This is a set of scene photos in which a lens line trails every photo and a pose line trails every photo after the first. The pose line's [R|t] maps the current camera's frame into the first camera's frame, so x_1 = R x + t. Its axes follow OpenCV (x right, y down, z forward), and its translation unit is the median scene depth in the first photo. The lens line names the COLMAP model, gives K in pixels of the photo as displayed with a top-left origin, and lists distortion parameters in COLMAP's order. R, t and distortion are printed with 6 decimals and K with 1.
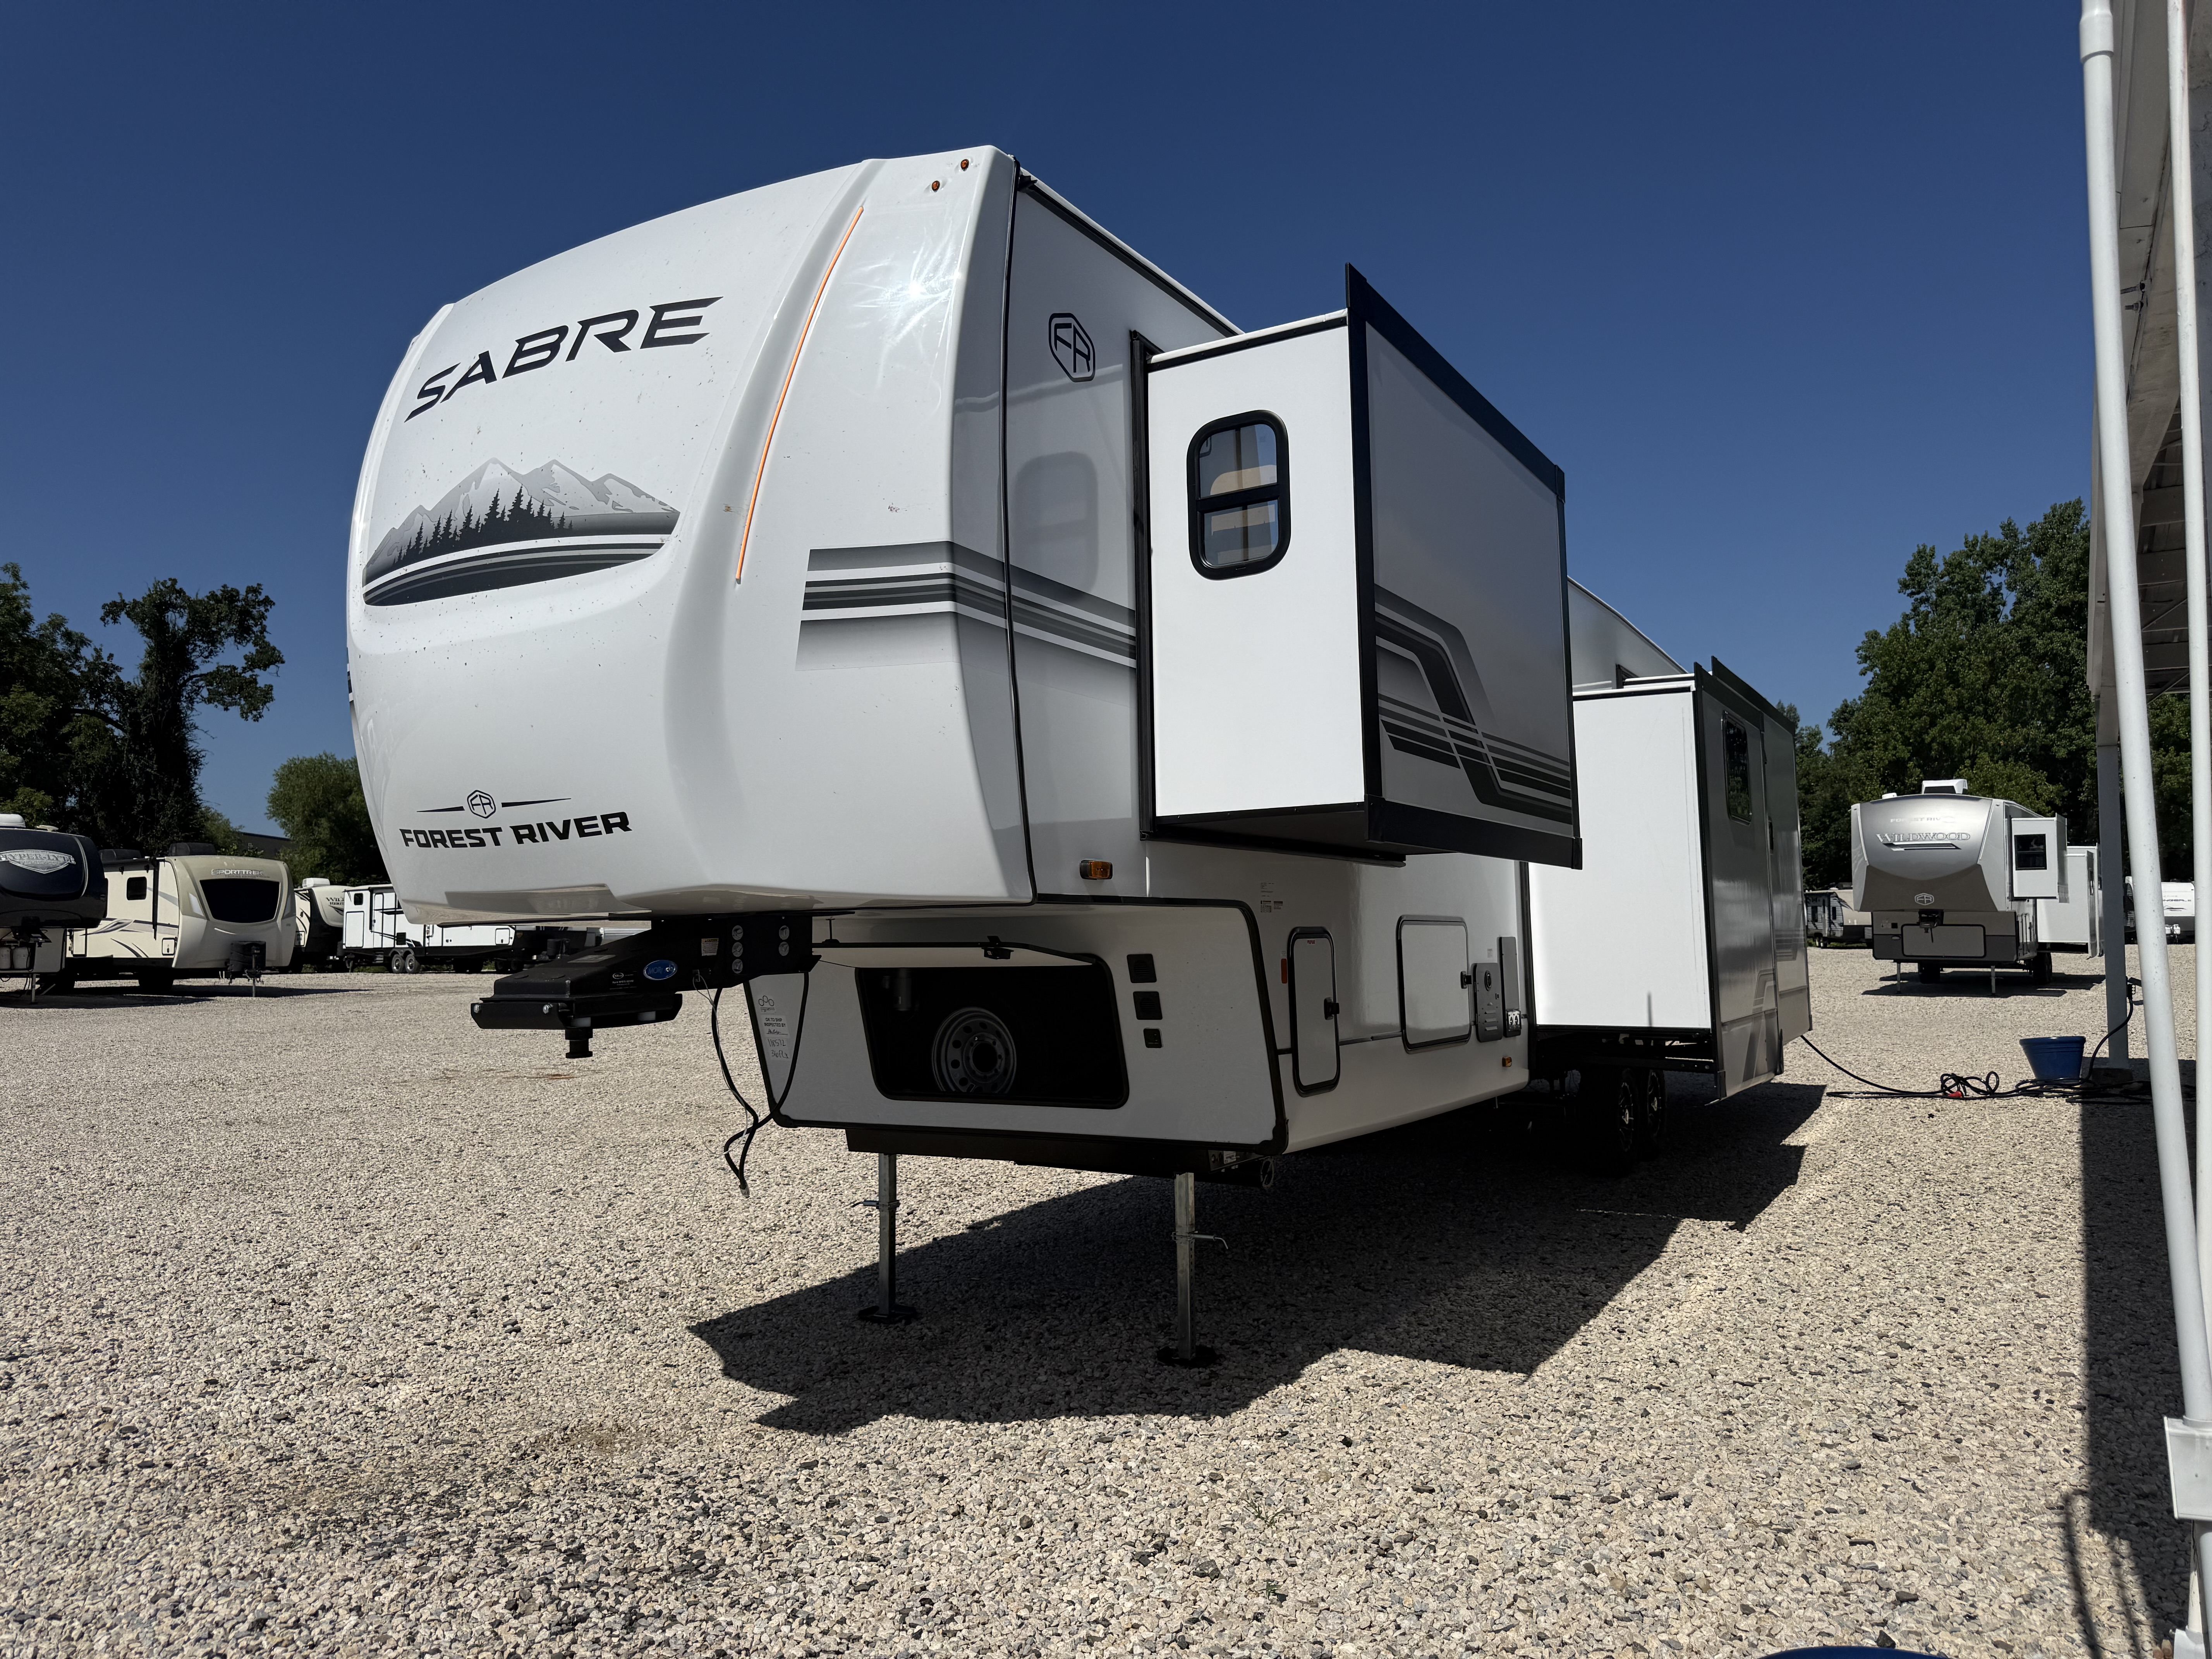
lens RADIAL K [[1561.9, 0, 1146.8], [0, 1561.9, 830.1], [0, 0, 1]] dist [0.126797, -0.234976]
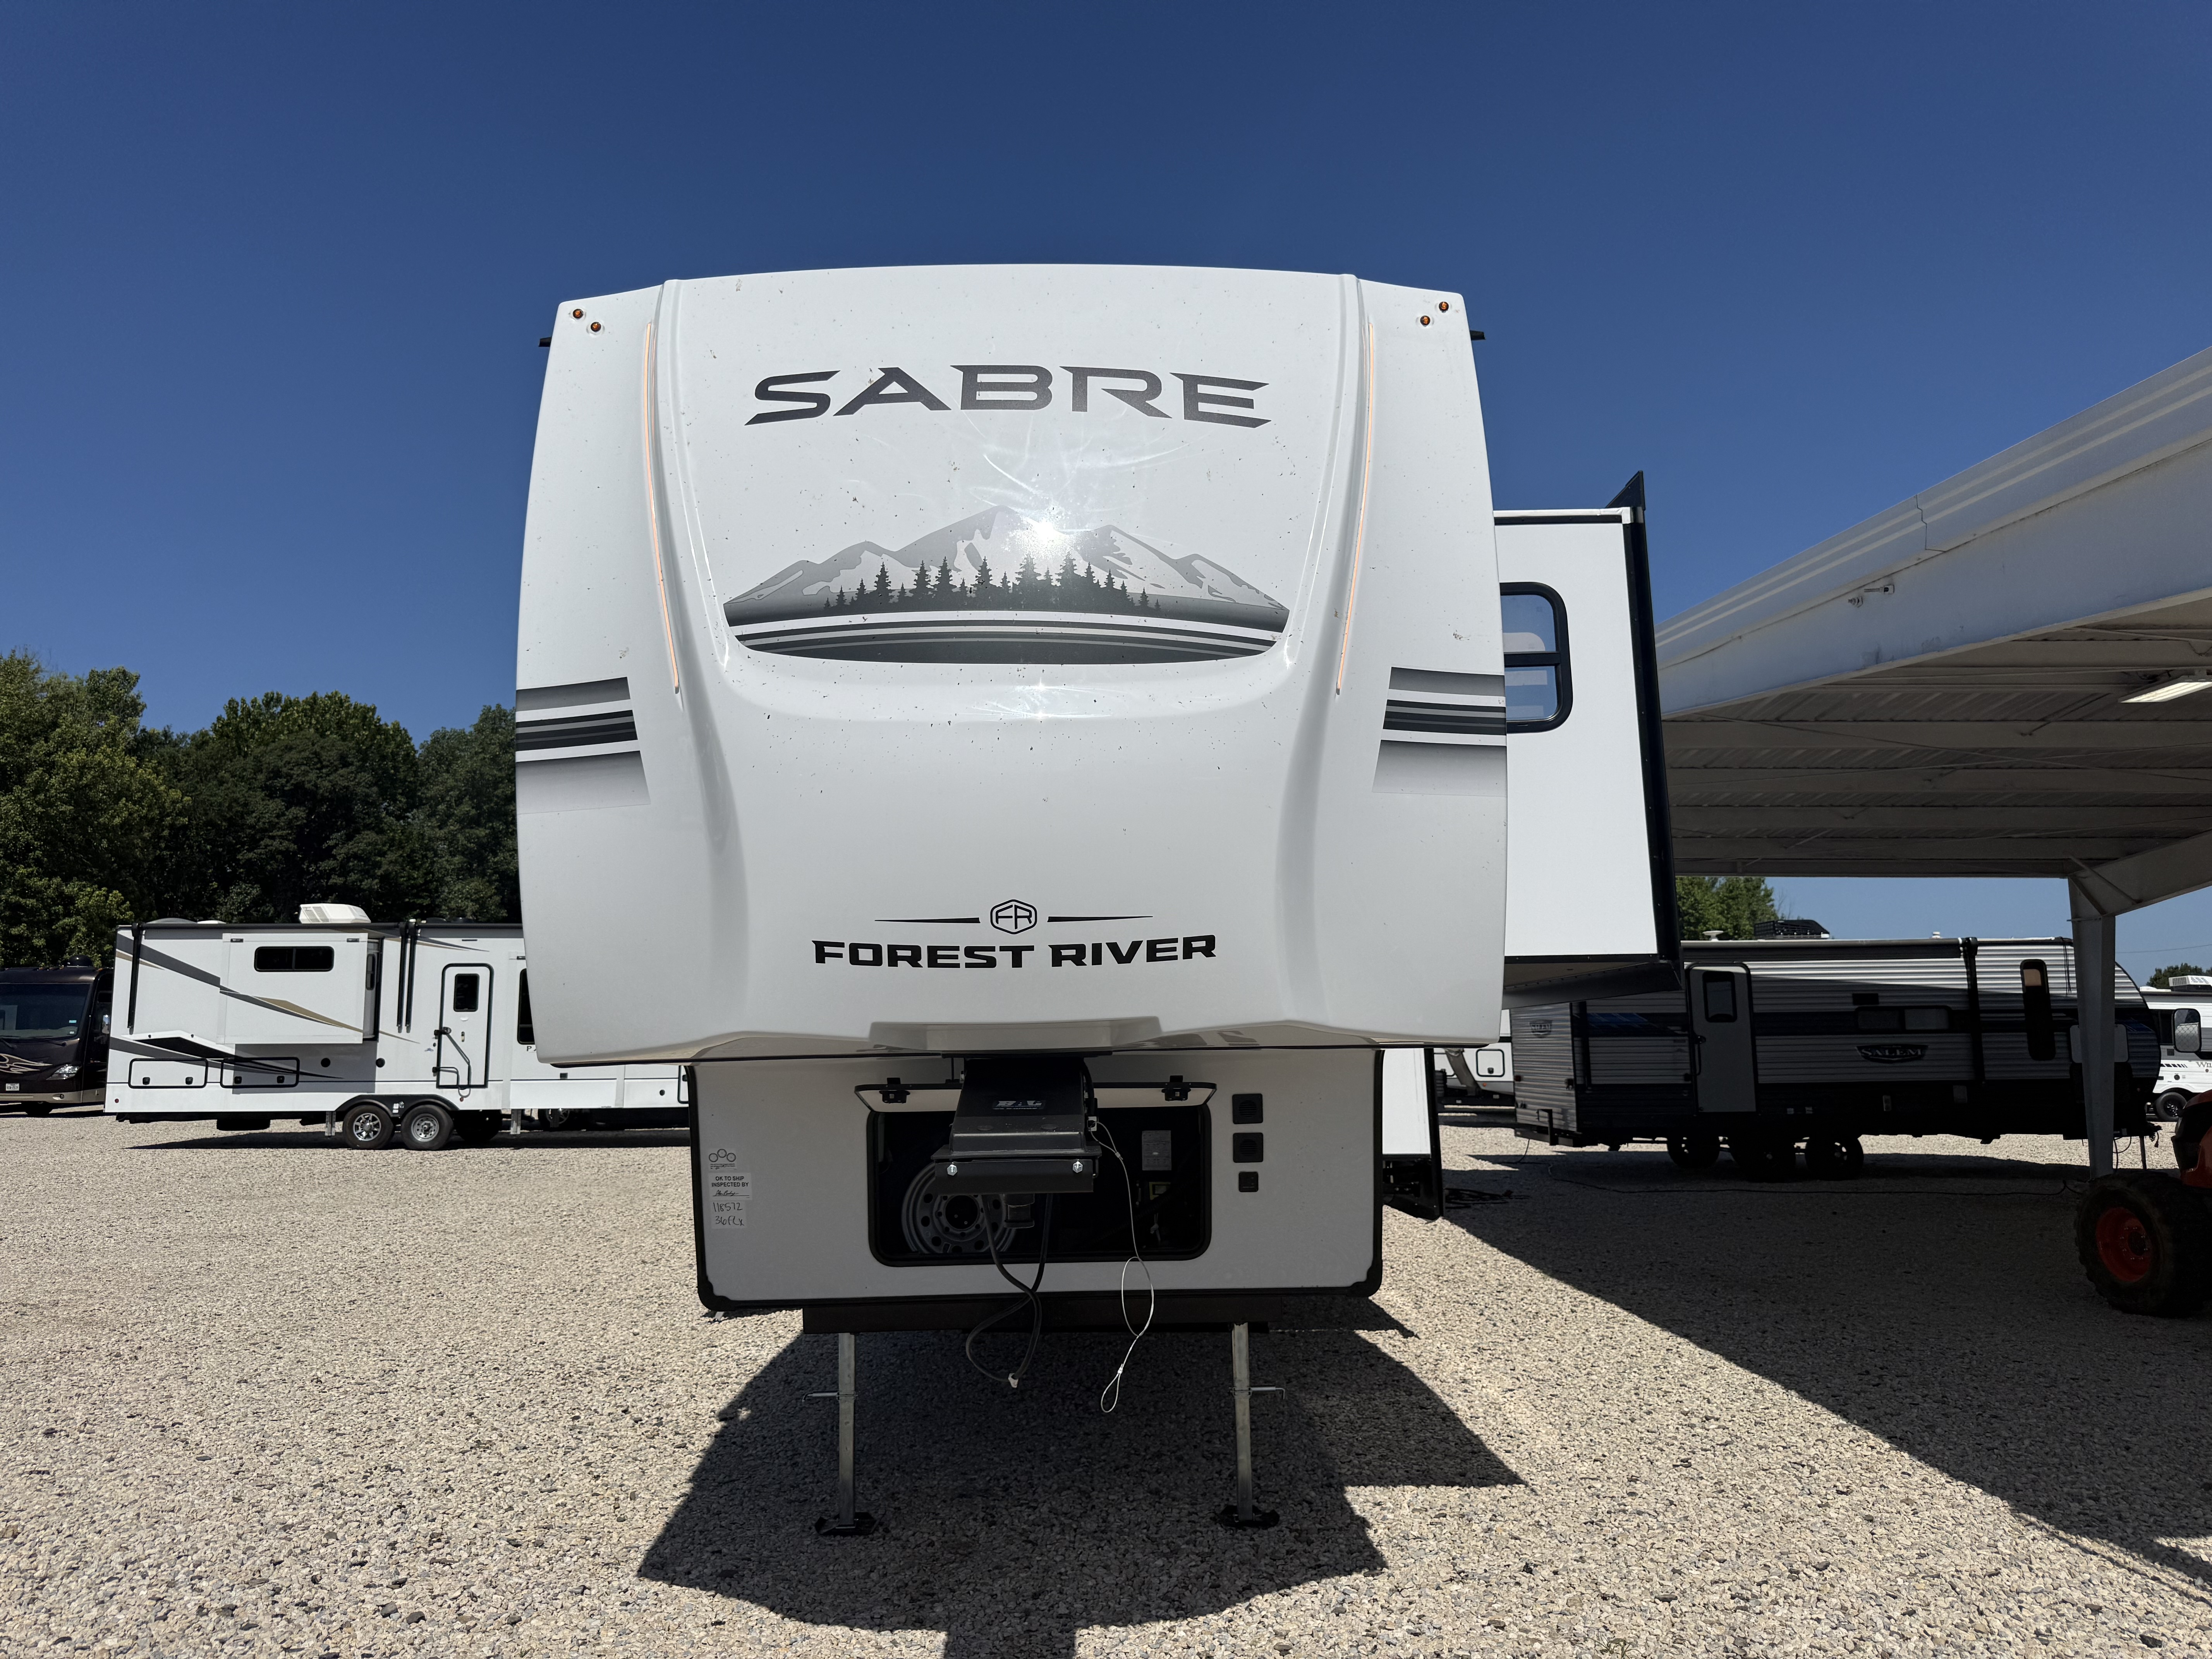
lens RADIAL K [[1561.9, 0, 1146.8], [0, 1561.9, 830.1], [0, 0, 1]] dist [0.126797, -0.234976]
pose [[0.850169, 0.078263, 0.520661, -0.788264], [-0.035525, 0.995164, -0.091580, 0.010840], [-0.525310, 0.059362, 0.848838, 0.269448]]
